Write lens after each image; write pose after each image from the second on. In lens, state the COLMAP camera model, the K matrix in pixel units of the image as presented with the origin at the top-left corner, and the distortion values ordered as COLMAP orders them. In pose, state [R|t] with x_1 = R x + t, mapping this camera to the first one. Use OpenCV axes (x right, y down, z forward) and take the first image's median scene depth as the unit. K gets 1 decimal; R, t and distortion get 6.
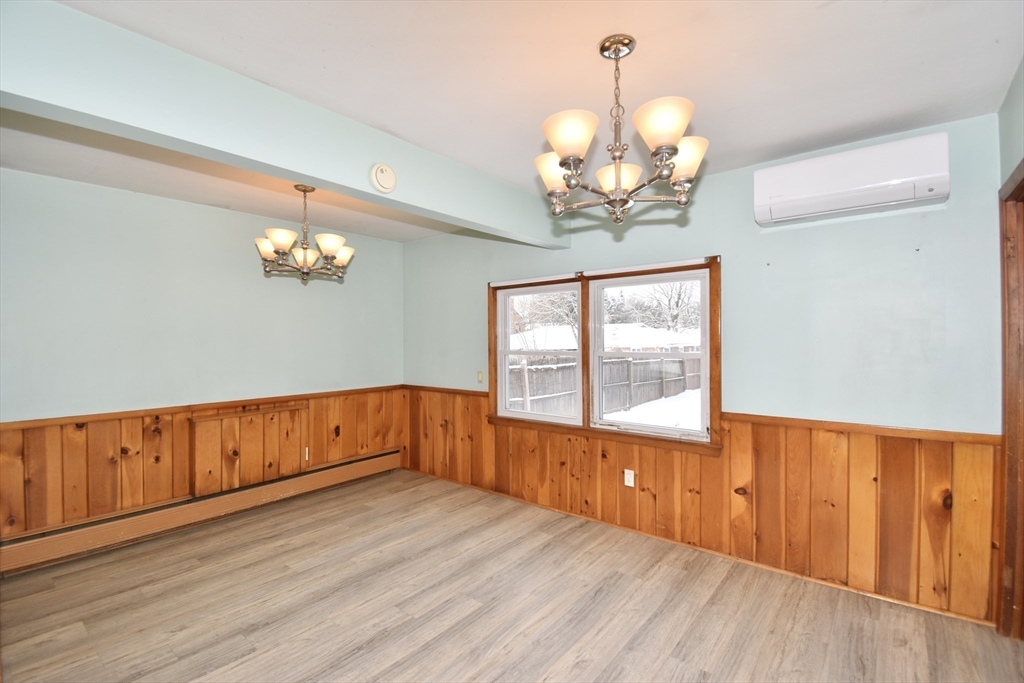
lens RADIAL K [[457.8, 0, 524.3], [0, 457.8, 337.7], [0, 0, 1]] dist [0.026497, -0.026414]
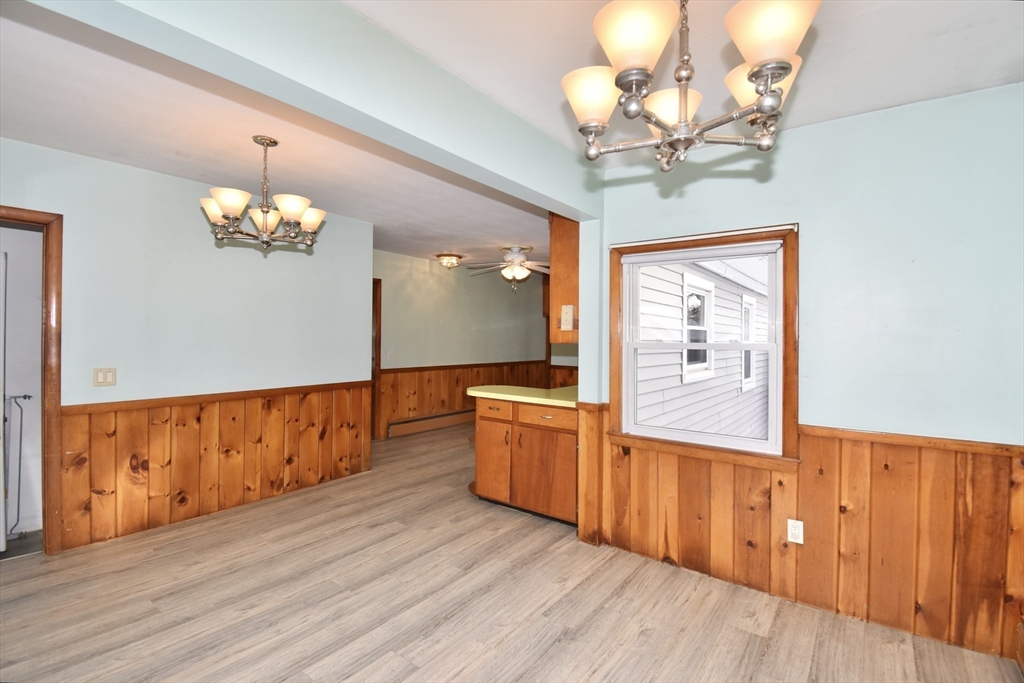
lens RADIAL K [[457.8, 0, 524.3], [0, 457.8, 337.7], [0, 0, 1]] dist [0.026497, -0.026414]
pose [[-0.999324, -0.003442, -0.036599, -0.478930], [-0.003261, 0.999982, -0.004995, 0.032597], [0.036615, -0.004872, -0.999318, 1.997816]]
